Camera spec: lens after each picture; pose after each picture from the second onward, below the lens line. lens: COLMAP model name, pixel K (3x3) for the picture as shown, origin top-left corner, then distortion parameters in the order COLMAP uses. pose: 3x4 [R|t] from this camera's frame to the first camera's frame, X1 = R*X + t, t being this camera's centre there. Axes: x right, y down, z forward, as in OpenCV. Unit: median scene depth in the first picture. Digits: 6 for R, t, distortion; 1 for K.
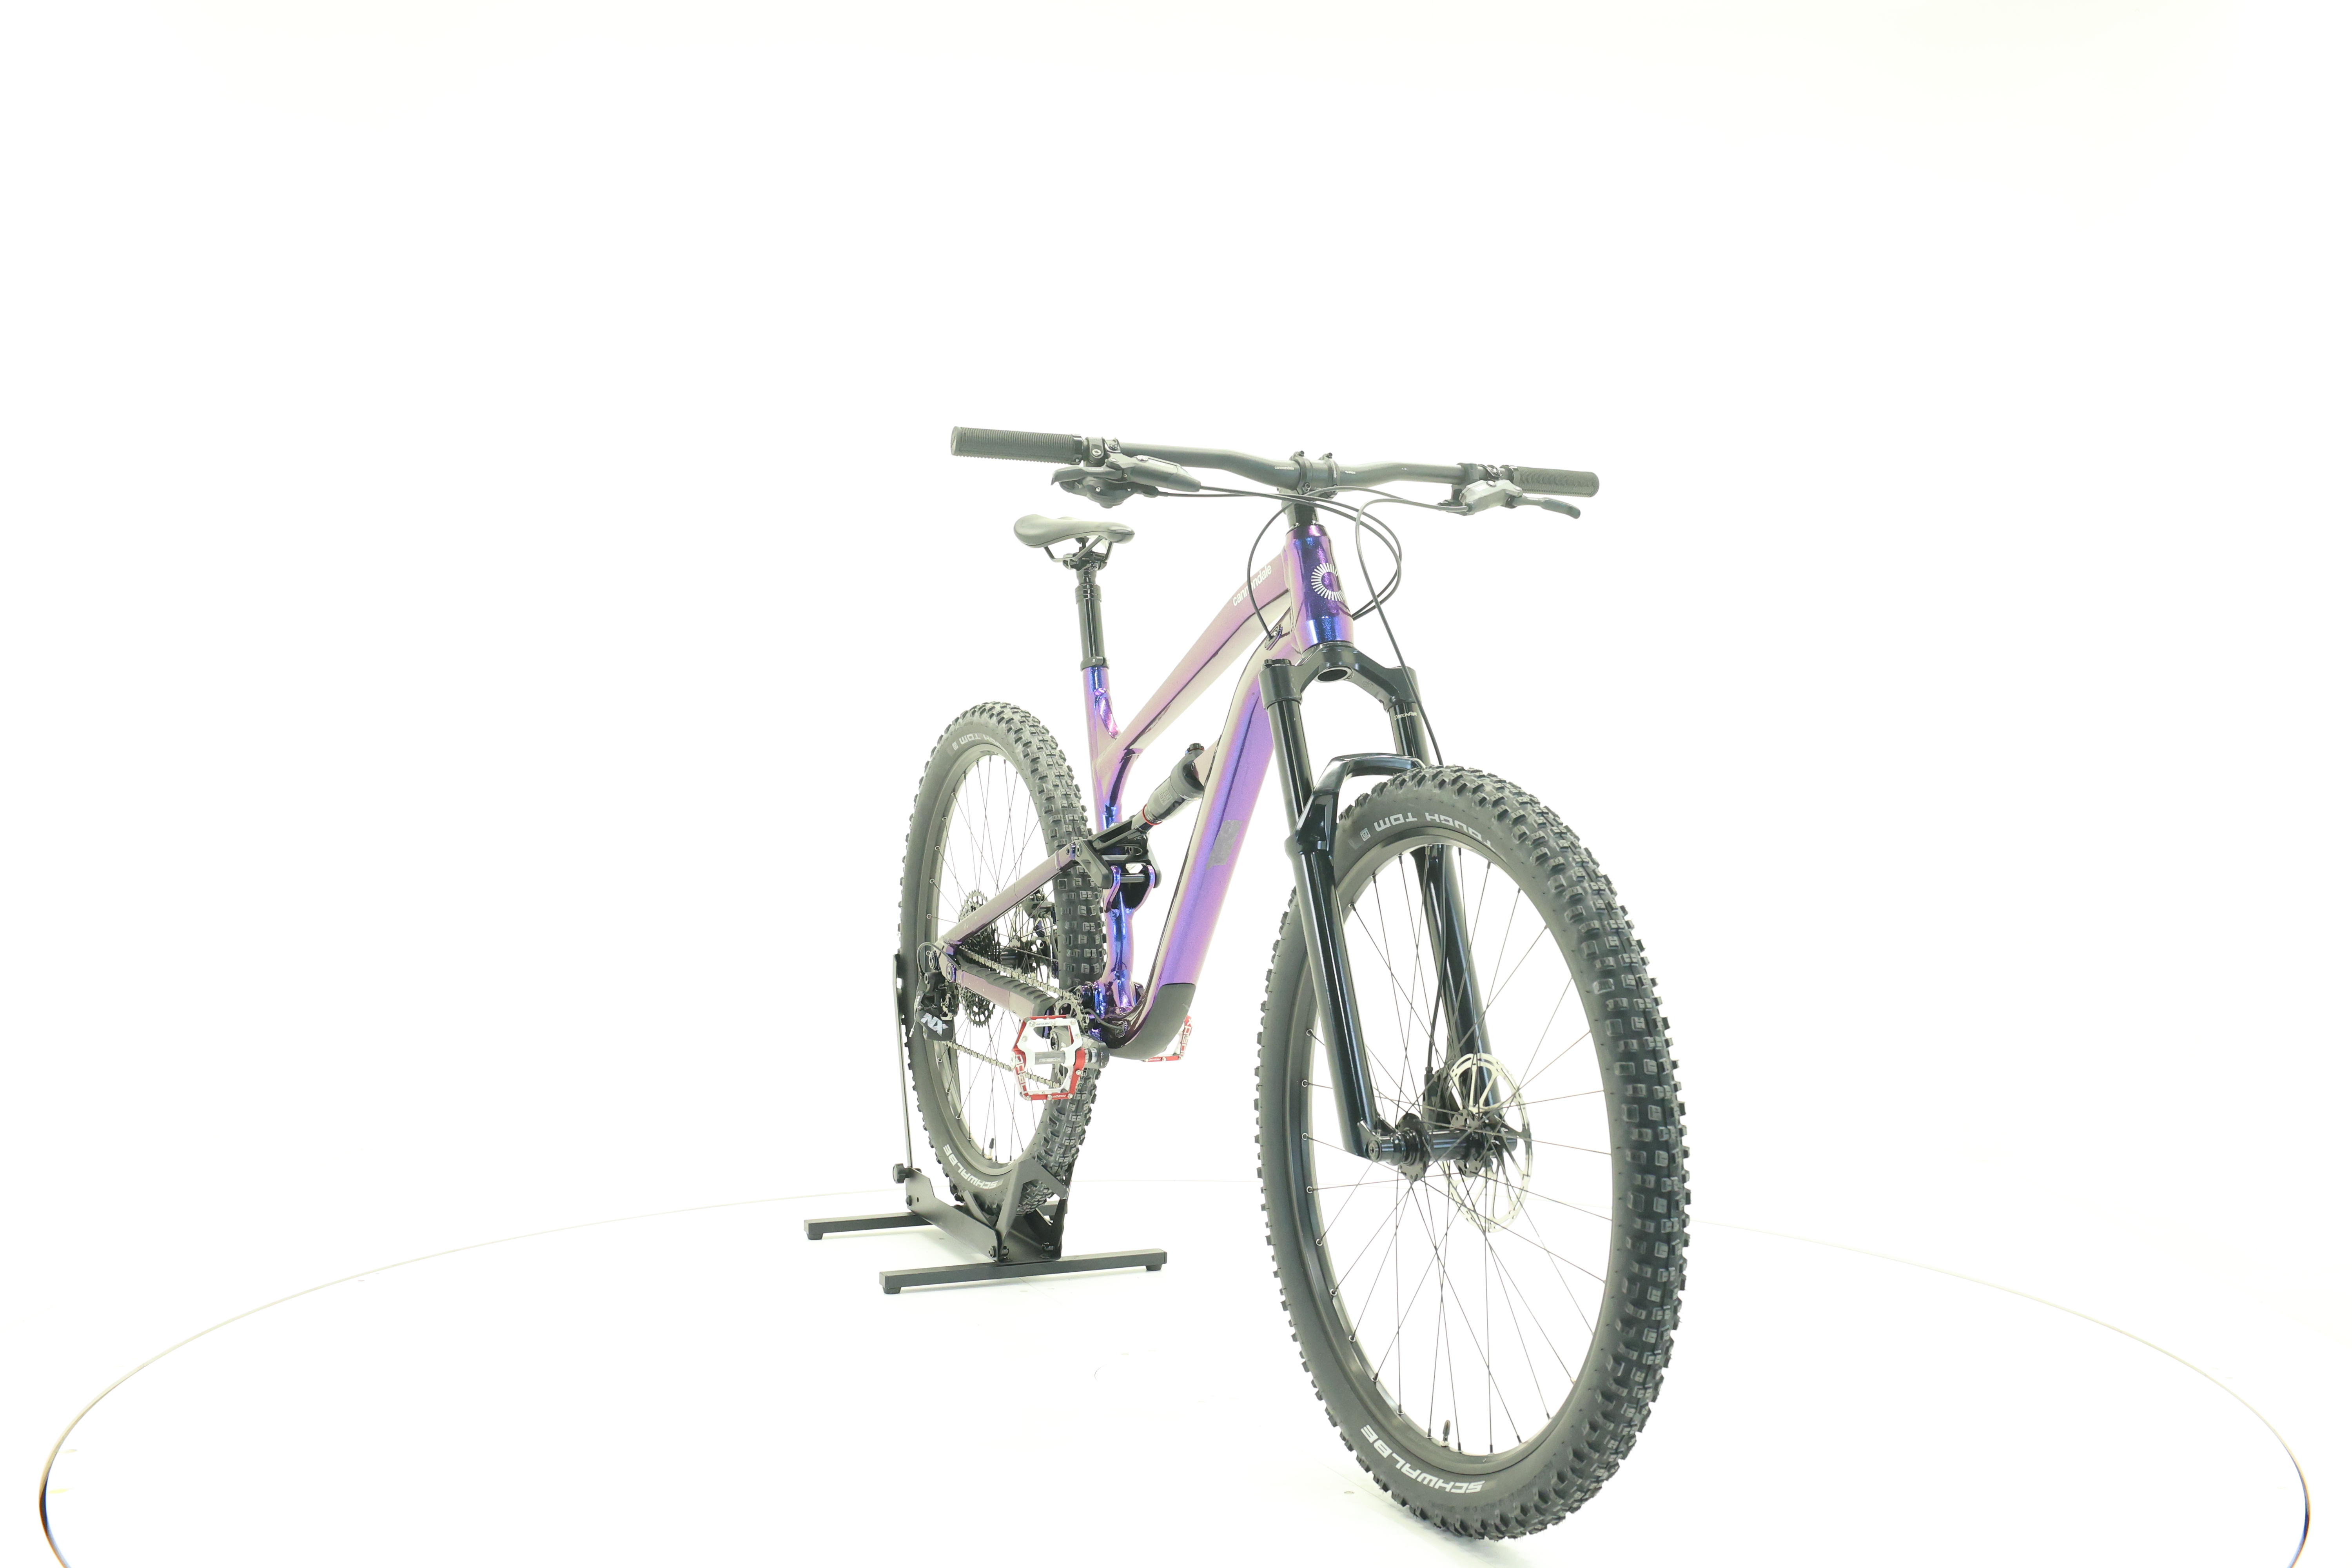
lens RADIAL K [[2446.4, 0, 1174.1], [0, 2446.4, 781.9], [0, 0, 1]] dist [-0.001779, 0.000000]
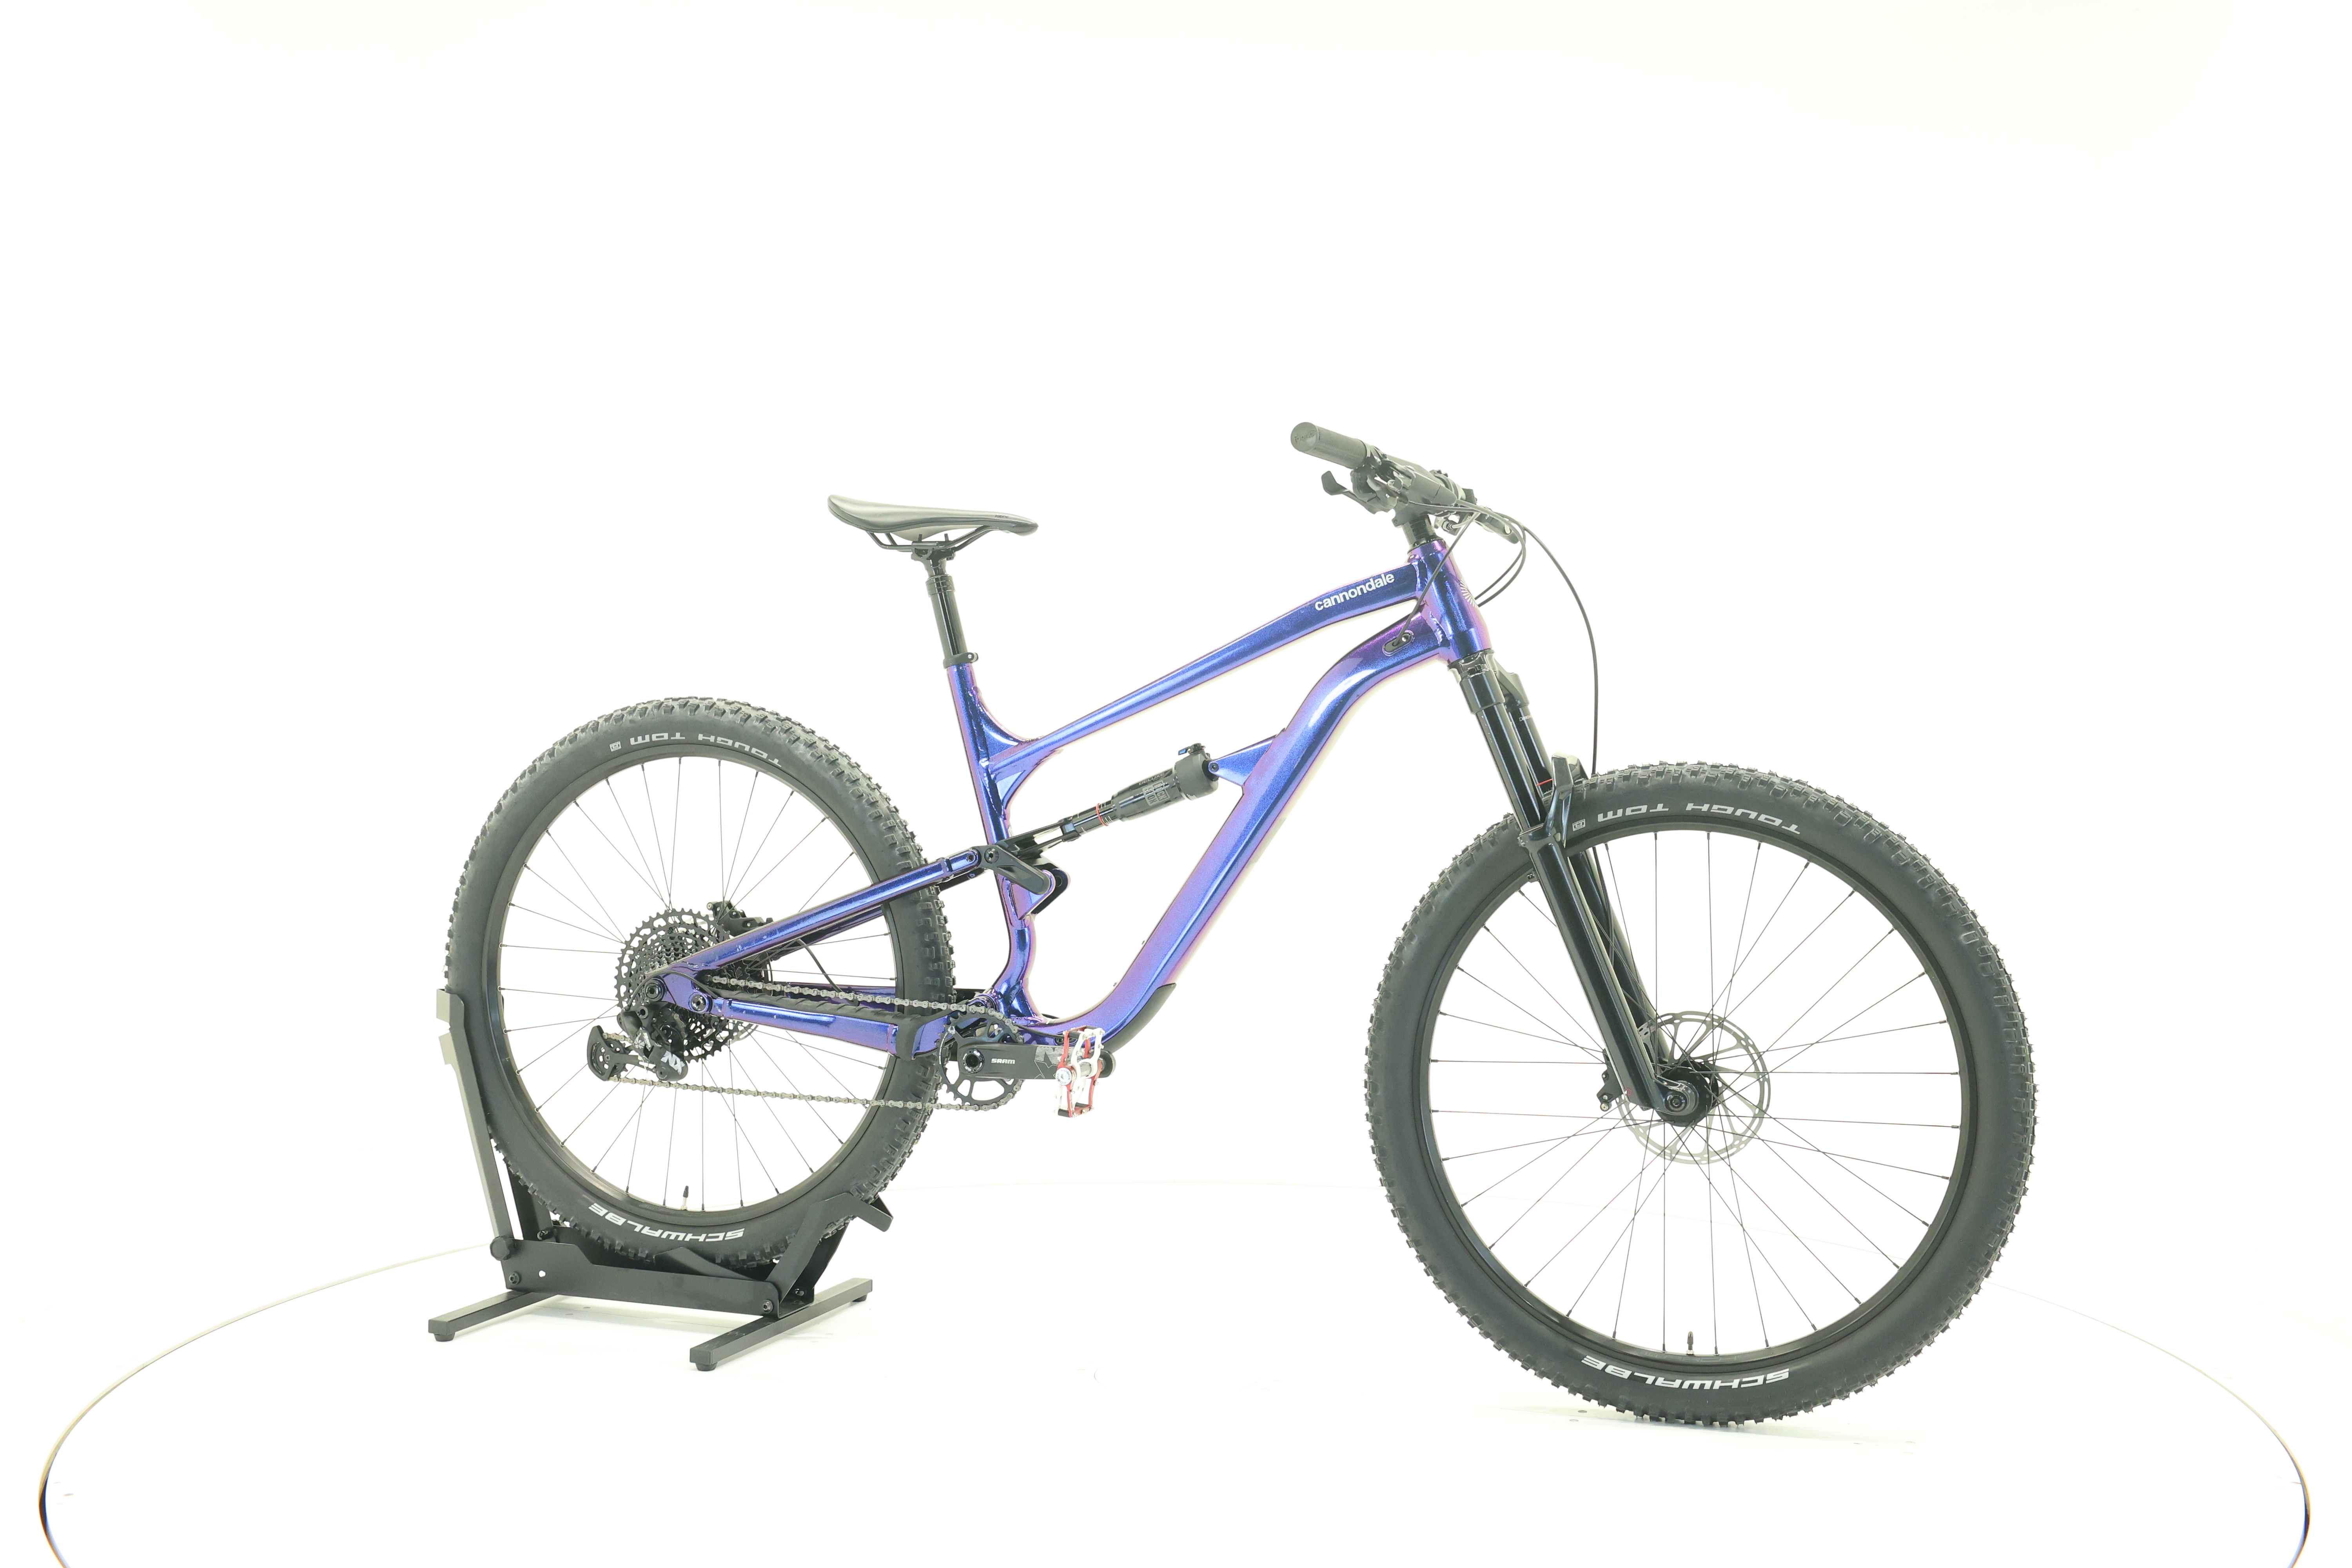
lens RADIAL K [[2446.4, 0, 1173.7], [0, 2446.4, 782.2], [0, 0, 1]] dist [-0.001779, 0.000000]
pose [[0.695542, -0.016233, 0.718302, -0.791260], [0.014130, 0.999860, 0.008914, -0.009636], [-0.718347, 0.003950, 0.695674, 0.336849]]
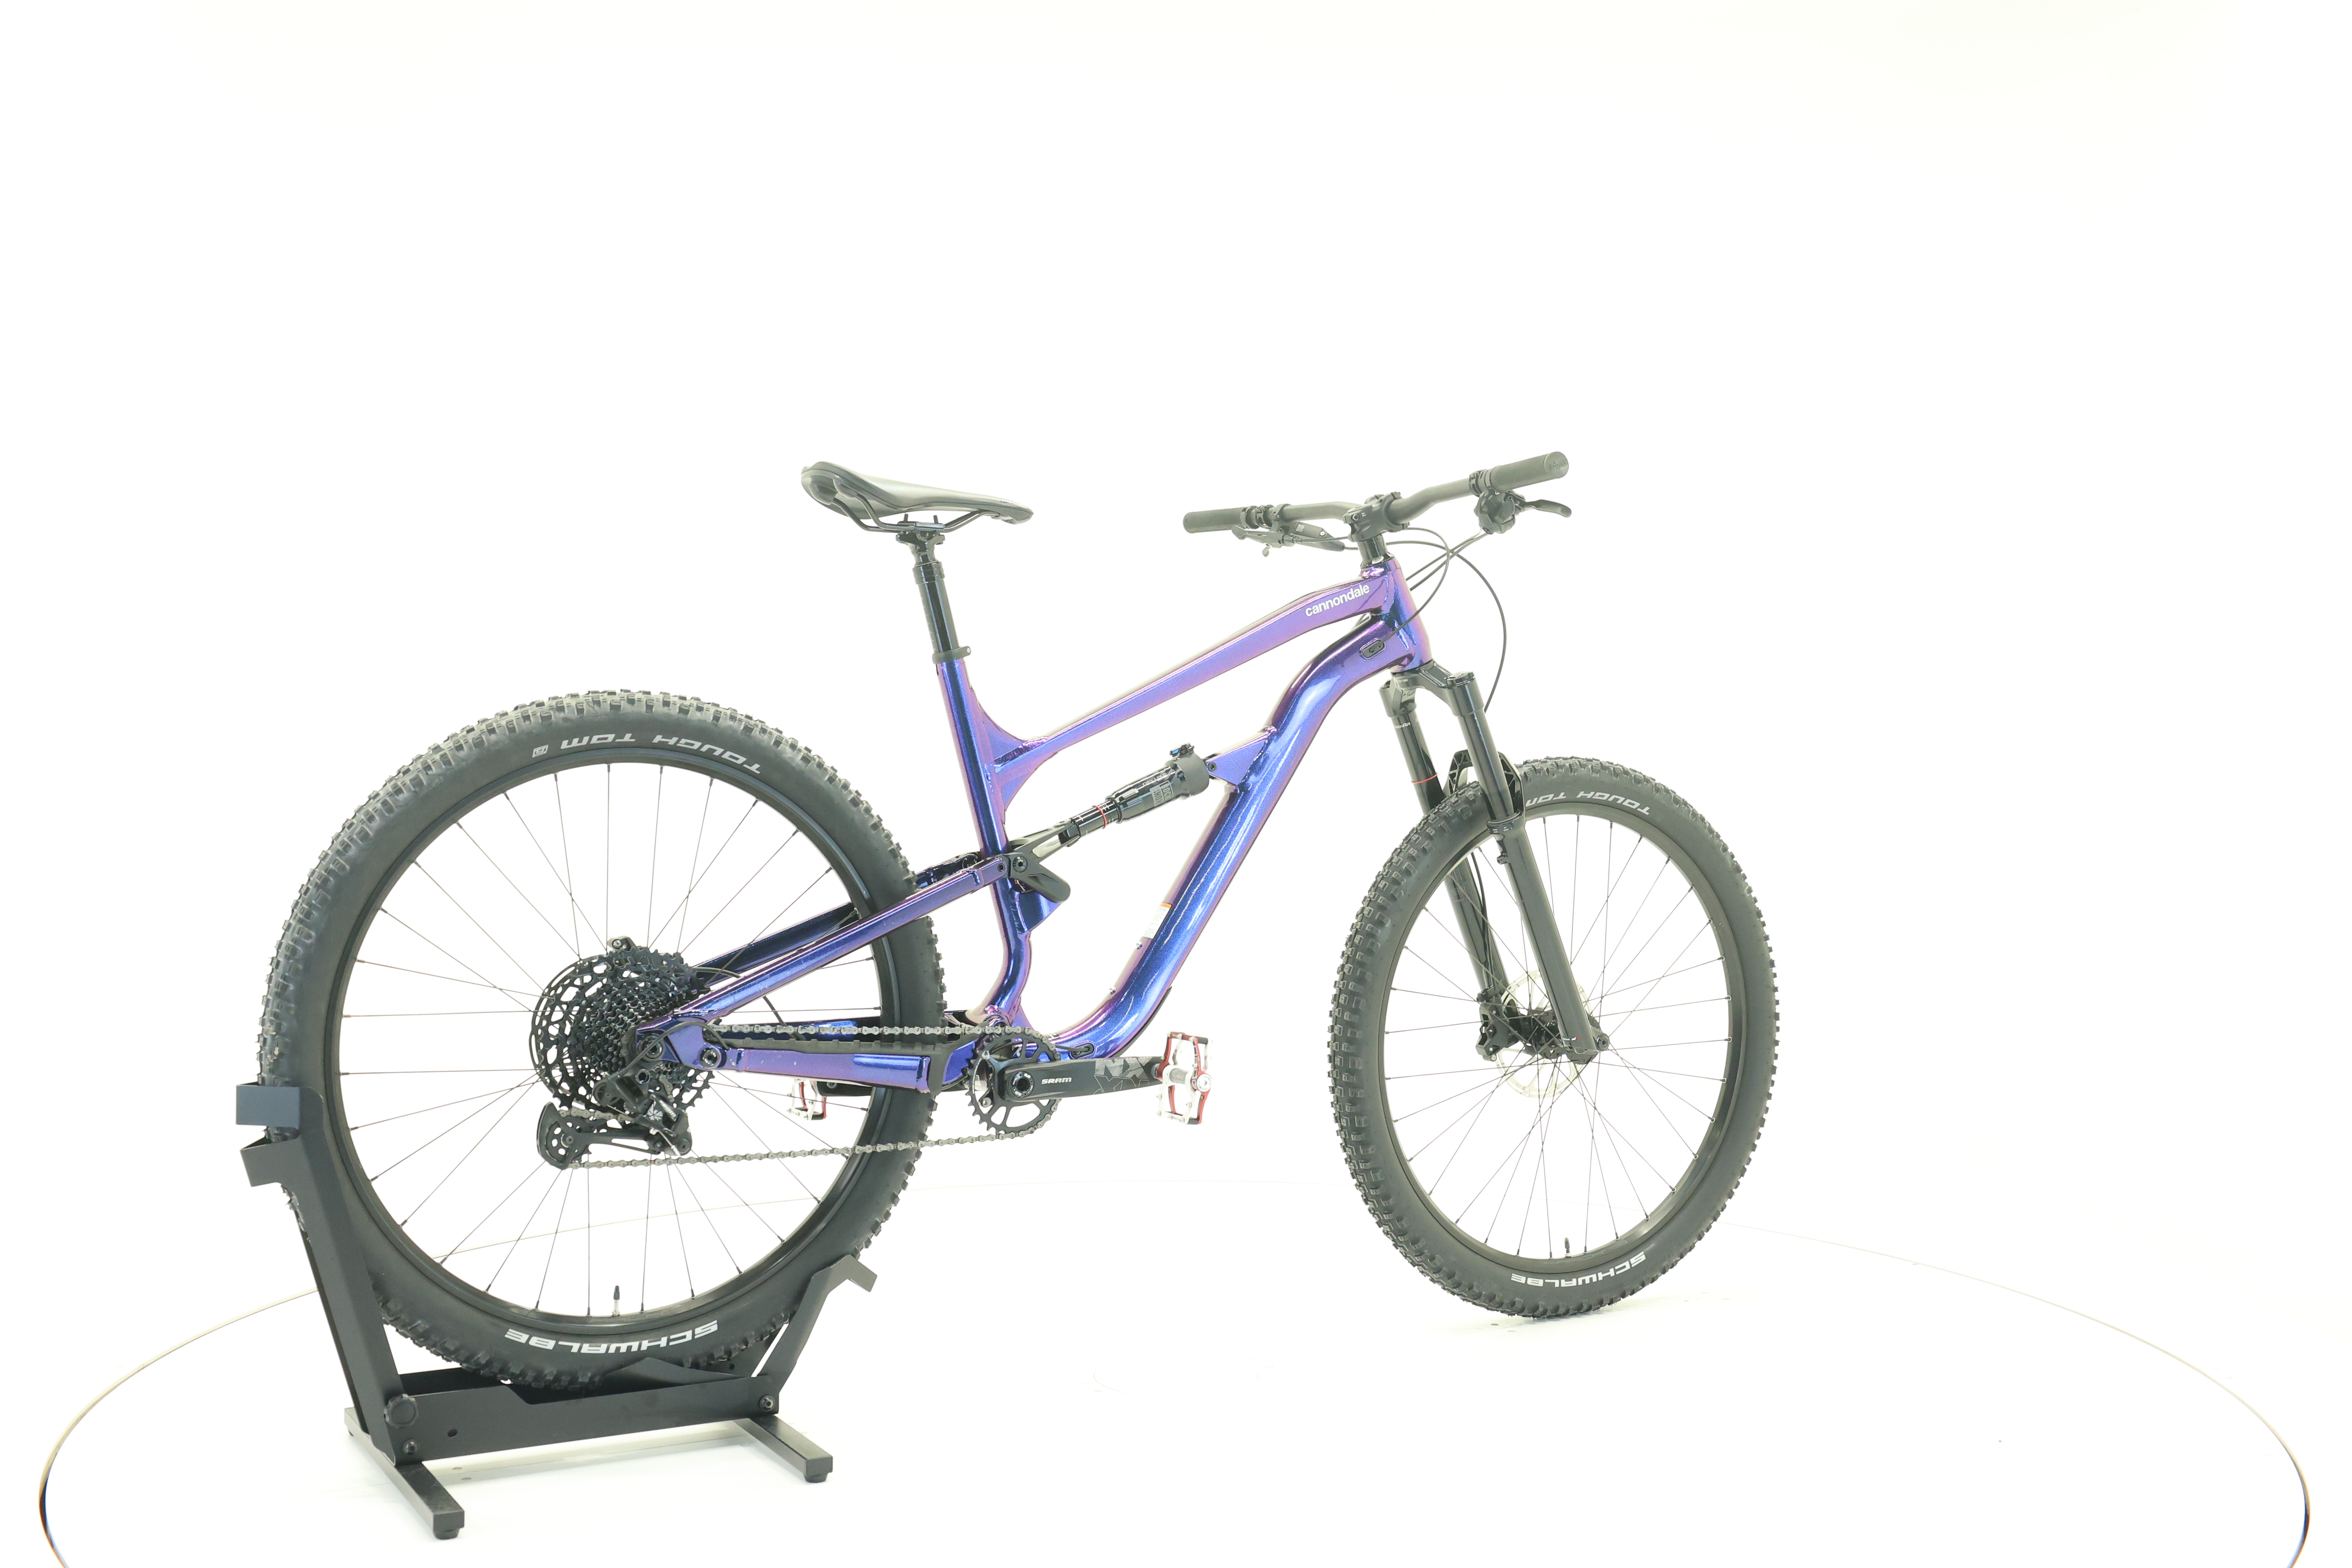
lens RADIAL K [[2446.4, 0, 1169.1], [0, 2446.4, 785.0], [0, 0, 1]] dist [-0.001779, 0.000000]
pose [[-0.096539, -0.025619, 0.994999, -1.094665], [0.017717, 0.999466, 0.027453, -0.028934], [-0.995172, 0.020279, -0.096034, 1.212232]]
